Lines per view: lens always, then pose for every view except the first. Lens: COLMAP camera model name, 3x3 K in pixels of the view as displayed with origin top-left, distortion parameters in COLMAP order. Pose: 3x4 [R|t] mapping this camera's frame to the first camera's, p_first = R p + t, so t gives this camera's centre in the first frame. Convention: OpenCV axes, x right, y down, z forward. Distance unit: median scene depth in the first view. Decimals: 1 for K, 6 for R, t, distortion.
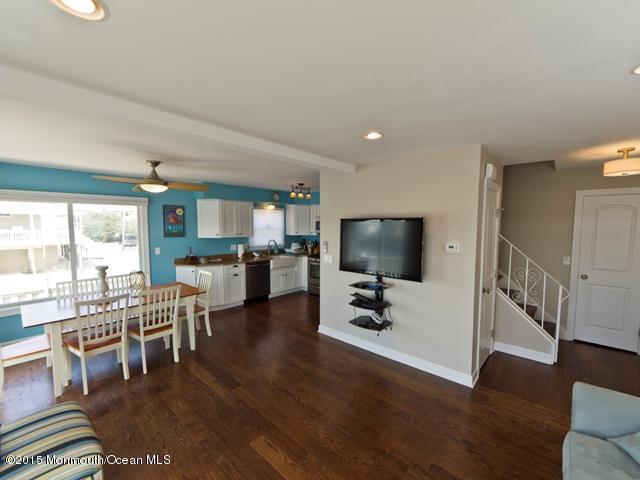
lens RADIAL K [[271.4, 0, 311.0], [0, 271.4, 242.4], [0, 0, 1]] dist [0.000538, -0.000329]
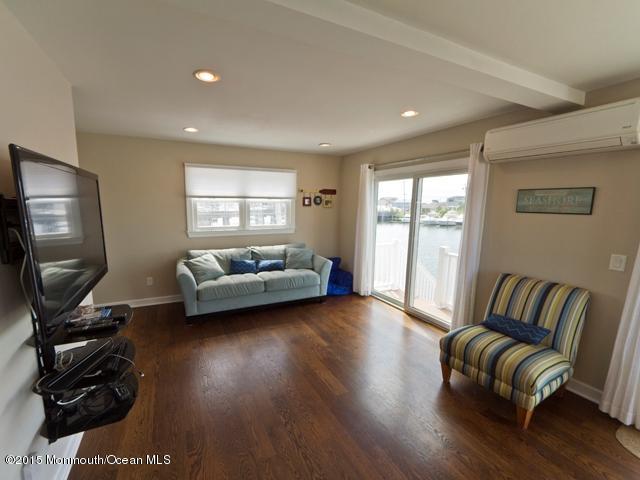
lens RADIAL K [[272.1, 0, 290.6], [0, 272.1, 241.6], [0, 0, 1]] dist [0.000893, -0.000094]
pose [[-0.926607, -0.058544, 0.371446, -0.145617], [0.019007, 0.979251, 0.201756, -0.032260], [-0.375551, 0.194008, -0.906268, 0.742625]]
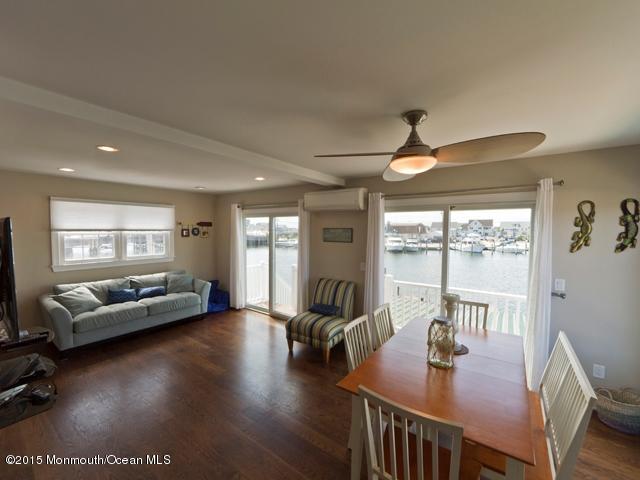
lens RADIAL K [[272.0, 0, 307.8], [0, 272.0, 242.7], [0, 0, 1]] dist [-0.000796, -0.001017]
pose [[-0.993437, -0.000804, -0.114381, -0.193556], [-0.014384, 0.992914, 0.117958, -0.069301], [0.113476, 0.118829, -0.986409, 0.944942]]
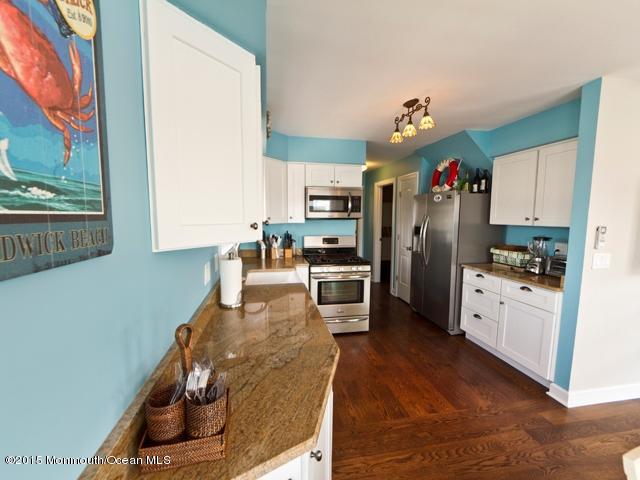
lens RADIAL K [[271.4, 0, 311.0], [0, 271.4, 242.4], [0, 0, 1]] dist [0.000538, -0.000329]
pose [[0.593961, -0.082786, 0.800223, -0.486892], [0.048820, 0.996567, 0.066862, -0.028307], [-0.803011, -0.000647, 0.595963, 0.828028]]
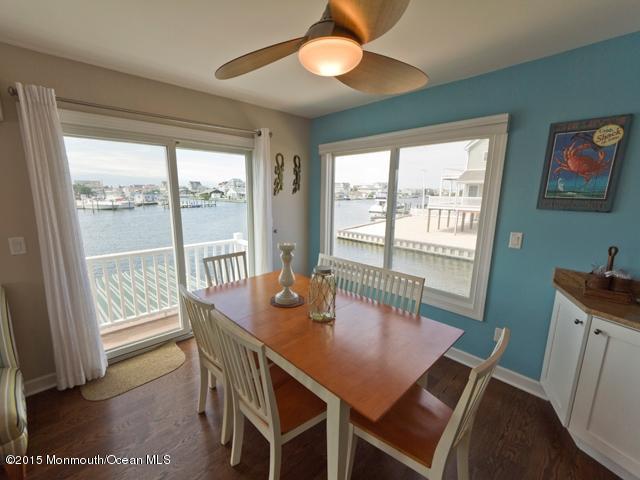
lens RADIAL K [[272.0, 0, 307.8], [0, 272.0, 242.7], [0, 0, 1]] dist [-0.000796, -0.001017]
pose [[-0.065785, 0.187814, -0.979999, -0.107567], [-0.077732, 0.978177, 0.192682, -0.019886], [0.994801, 0.088853, -0.049751, 0.628652]]
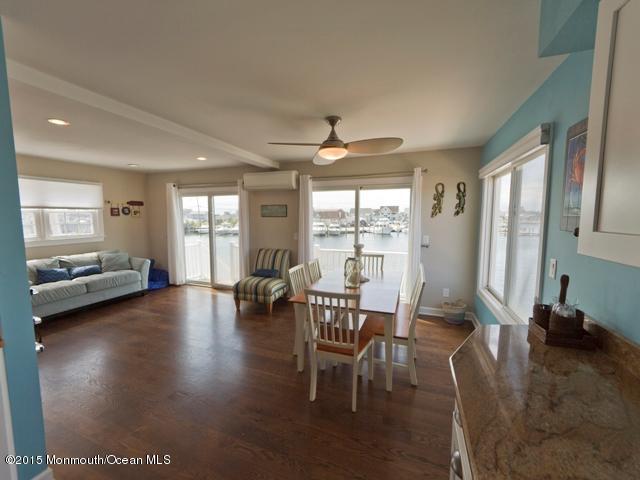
lens RADIAL K [[271.4, 0, 311.0], [0, 271.4, 242.4], [0, 0, 1]] dist [0.000538, -0.000329]
pose [[-0.922161, 0.040899, -0.384638, -0.126599], [-0.023463, 0.986649, 0.161165, -0.045485], [0.386094, 0.157645, -0.908889, 1.077600]]
